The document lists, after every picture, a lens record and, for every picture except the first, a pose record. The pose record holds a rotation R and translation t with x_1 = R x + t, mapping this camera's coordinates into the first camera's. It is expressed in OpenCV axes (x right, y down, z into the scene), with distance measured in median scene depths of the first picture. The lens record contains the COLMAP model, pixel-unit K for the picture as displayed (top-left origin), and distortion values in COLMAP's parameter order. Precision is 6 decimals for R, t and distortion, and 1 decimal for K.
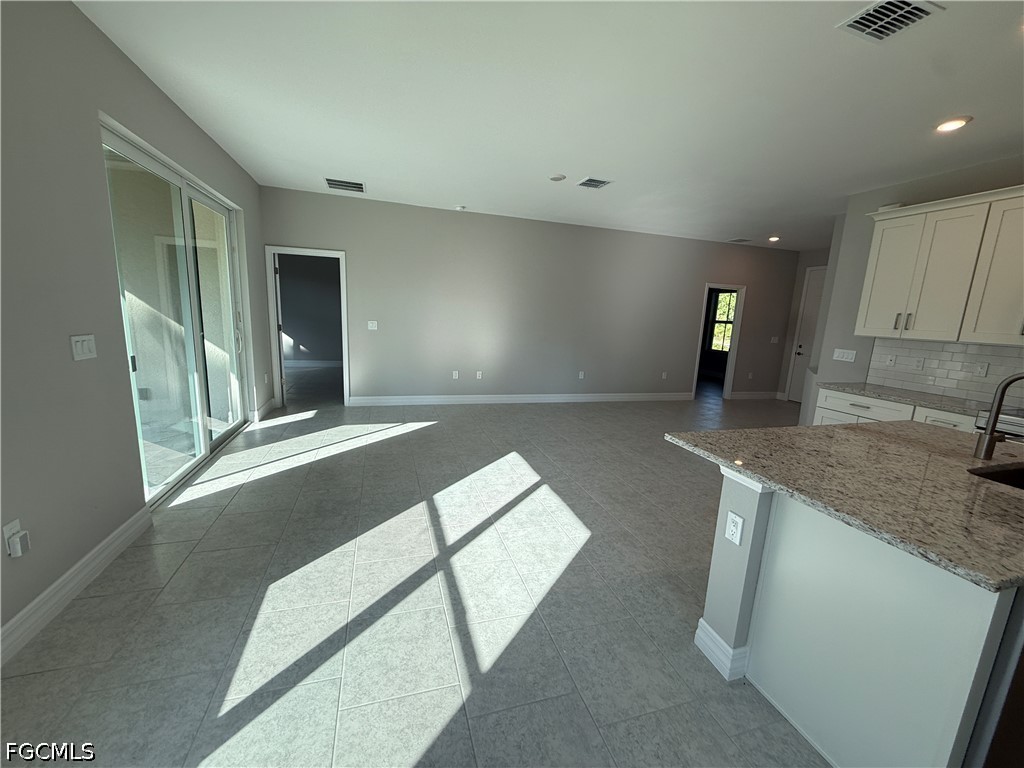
lens RADIAL K [[408.0, 0, 509.5], [0, 408.0, 386.7], [0, 0, 1]] dist [-0.000852, 0.000489]
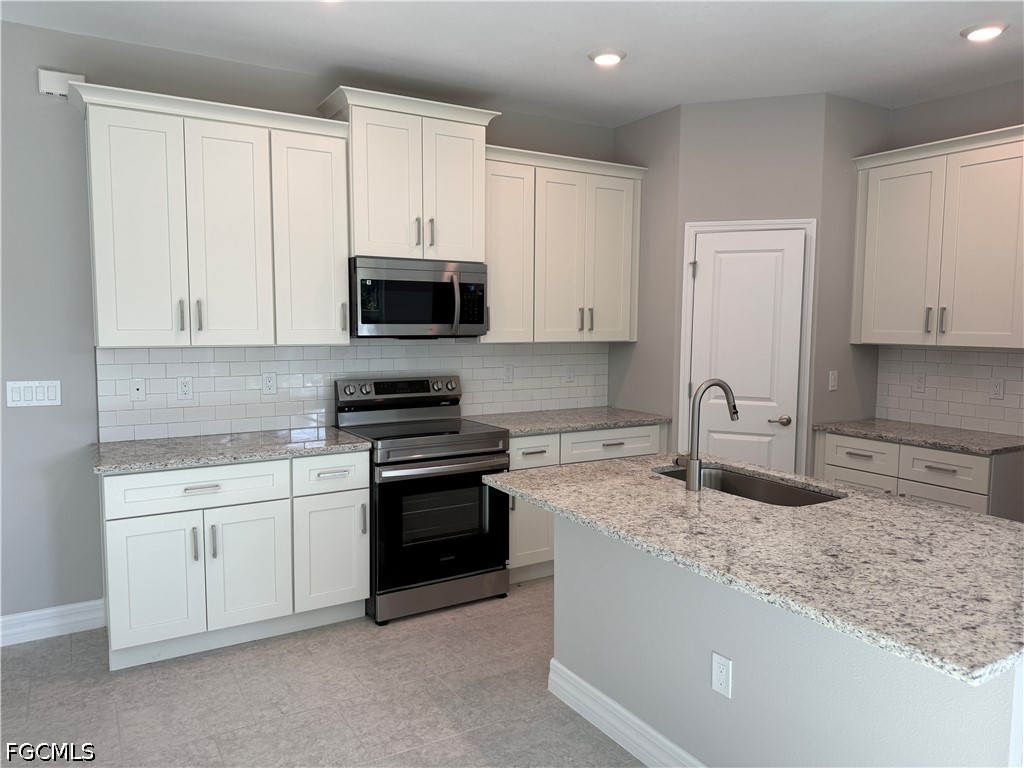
lens RADIAL K [[724.4, 0, 509.9], [0, 724.4, 382.4], [0, 0, 1]] dist [0.046344, -0.060708]
pose [[-0.240544, -0.133917, 0.961356, -0.055524], [0.158519, 0.971719, 0.175024, -0.157981], [-0.957606, 0.194494, -0.212513, 0.739019]]
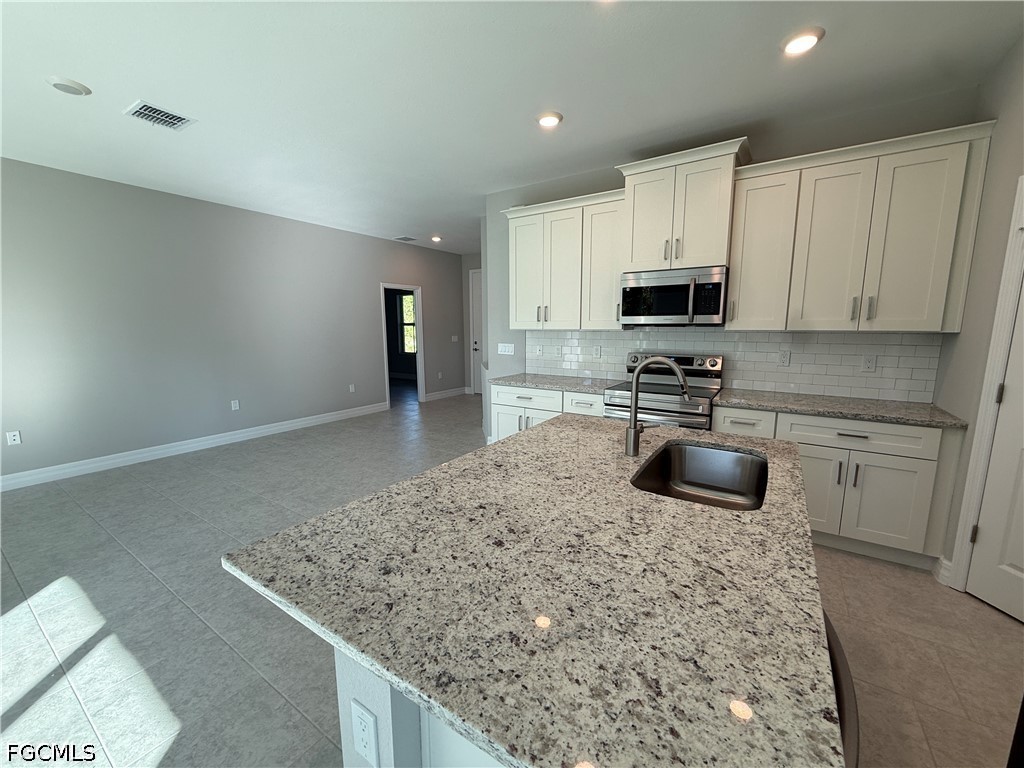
lens RADIAL K [[408.0, 0, 509.5], [0, 408.0, 386.7], [0, 0, 1]] dist [-0.000852, 0.000489]
pose [[0.771704, -0.144337, 0.619387, 0.185993], [0.153624, 0.987372, 0.038687, -0.023324], [-0.617149, 0.065298, 0.784132, 0.203322]]
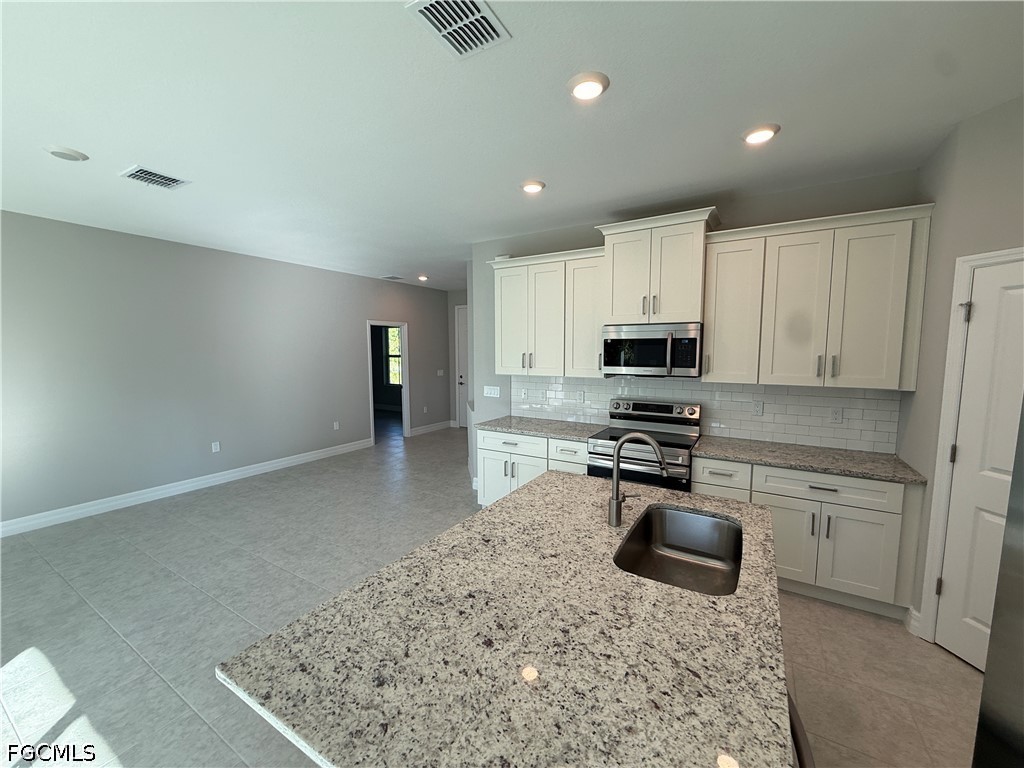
lens RADIAL K [[408.0, 0, 509.5], [0, 408.0, 386.7], [0, 0, 1]] dist [-0.000852, 0.000489]
pose [[0.747547, -0.109436, 0.655132, 0.179498], [0.155585, 0.987743, -0.012535, -0.075520], [-0.645730, 0.111299, 0.755411, 0.186310]]
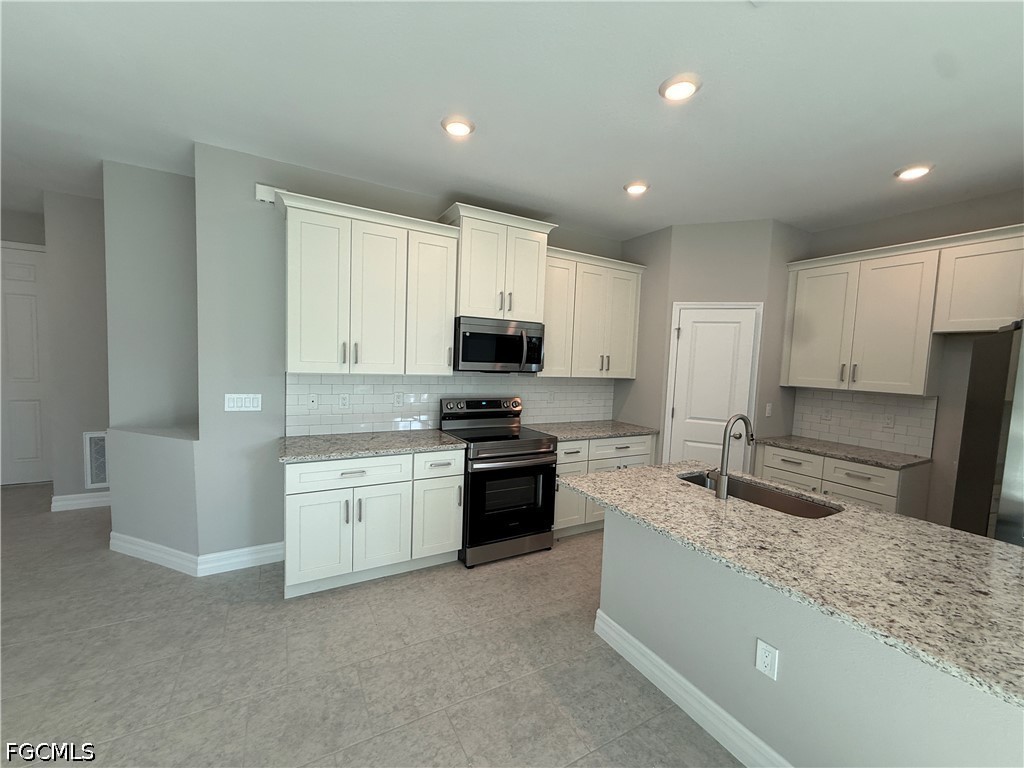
lens RADIAL K [[408.0, 0, 509.5], [0, 408.0, 386.7], [0, 0, 1]] dist [-0.000852, 0.000489]
pose [[-0.209378, -0.123135, 0.970051, 0.121940], [0.128635, 0.979950, 0.152156, -0.158882], [-0.969337, 0.156641, -0.189340, 0.776636]]
